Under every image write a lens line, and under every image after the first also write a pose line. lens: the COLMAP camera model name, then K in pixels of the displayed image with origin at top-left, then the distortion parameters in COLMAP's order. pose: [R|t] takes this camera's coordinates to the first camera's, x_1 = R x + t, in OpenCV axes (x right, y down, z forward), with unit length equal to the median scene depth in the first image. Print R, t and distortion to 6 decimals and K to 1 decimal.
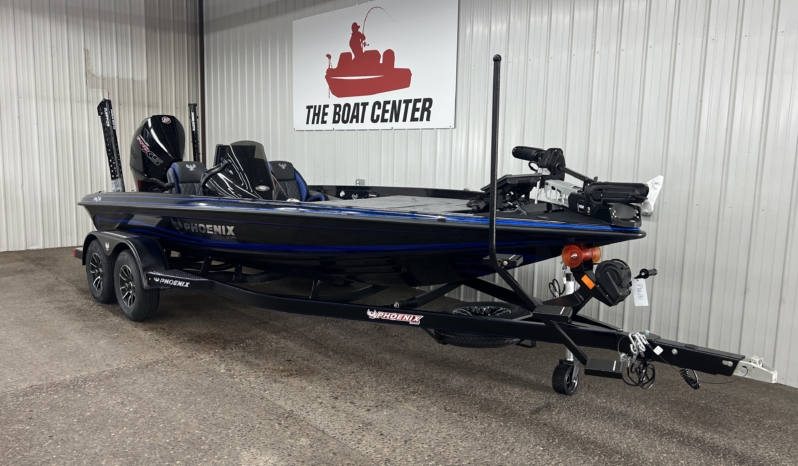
lens RADIAL K [[627.5, 0, 402.4], [0, 627.5, 233.5], [0, 0, 1]] dist [0.055622, -0.040060]
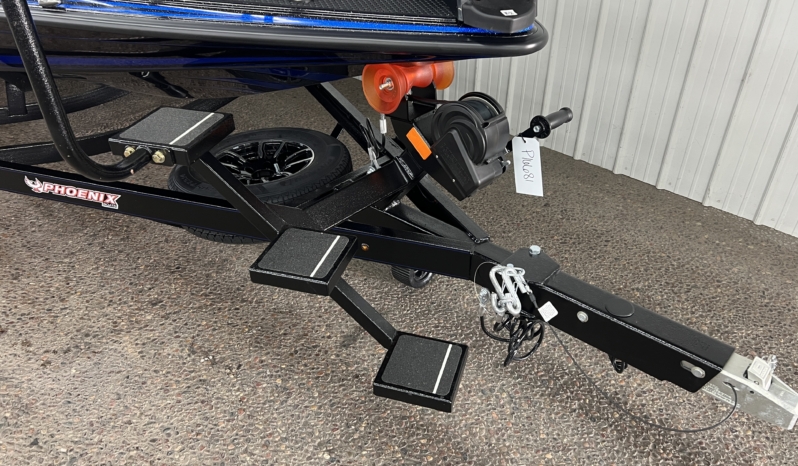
lens RADIAL K [[627.5, 0, 394.5], [0, 627.5, 228.6], [0, 0, 1]] dist [0.055622, -0.040060]
pose [[0.997866, -0.057757, 0.030471, 0.260673], [0.038292, 0.895500, 0.443410, -0.067972], [-0.052897, -0.441297, 0.895801, 0.575375]]
